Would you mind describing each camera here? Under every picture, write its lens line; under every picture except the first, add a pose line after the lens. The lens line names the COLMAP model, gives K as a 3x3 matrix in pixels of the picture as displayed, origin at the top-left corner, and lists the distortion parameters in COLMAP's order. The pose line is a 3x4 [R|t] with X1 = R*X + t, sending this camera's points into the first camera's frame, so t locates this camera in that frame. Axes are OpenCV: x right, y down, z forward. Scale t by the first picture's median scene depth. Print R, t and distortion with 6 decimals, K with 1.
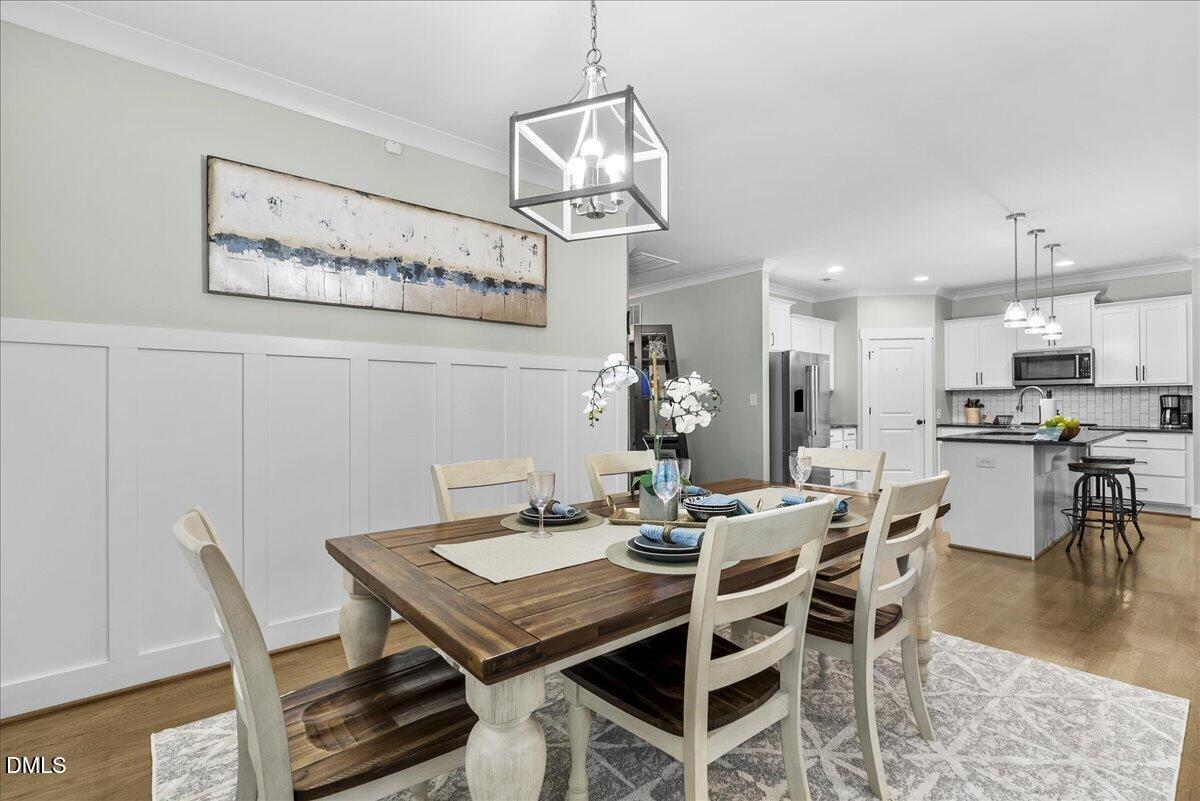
lens RADIAL K [[543.6, 0, 602.1], [0, 543.6, 403.7], [0, 0, 1]] dist [-0.002349, -0.000059]
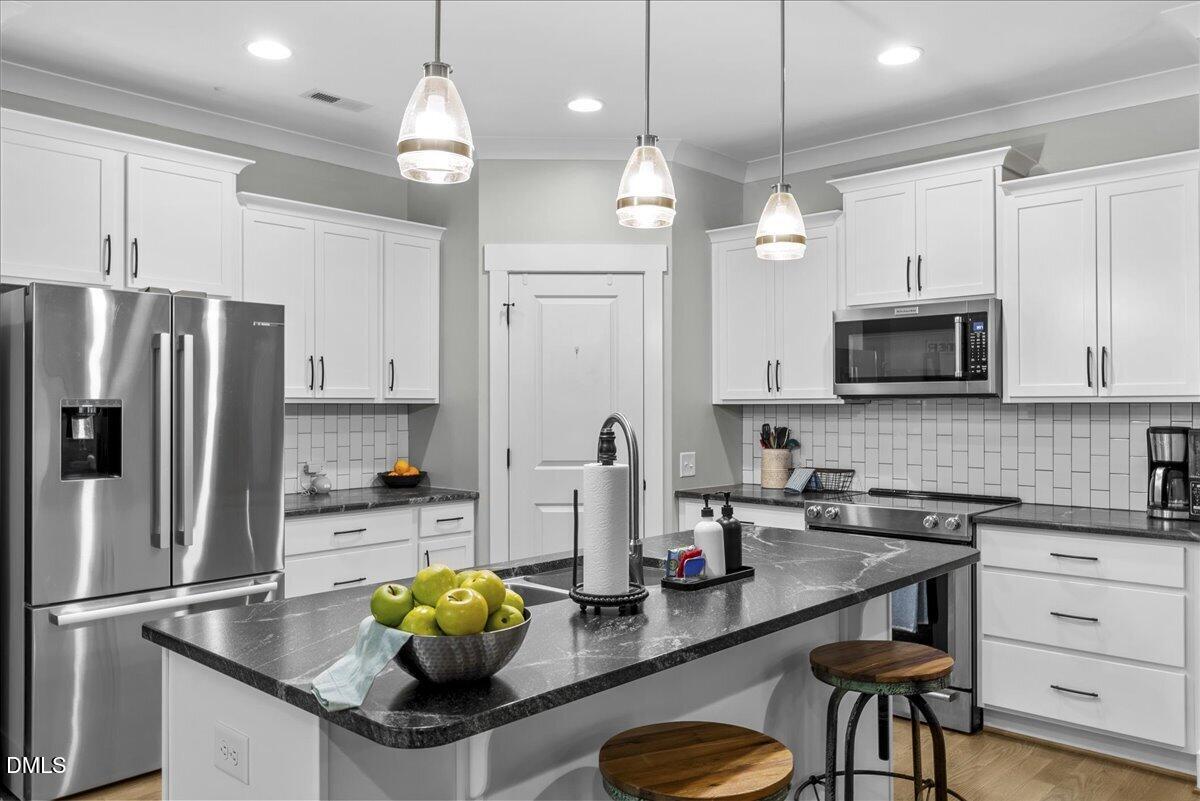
lens RADIAL K [[884.6, 0, 602.1], [0, 884.6, 411.2], [0, 0, 1]] dist [-0.008117, 0.005006]
pose [[0.992763, 0.002989, 0.120055, 0.525300], [-0.003675, 0.999978, 0.005487, -0.025438], [-0.120036, -0.005888, 0.992752, 0.399426]]
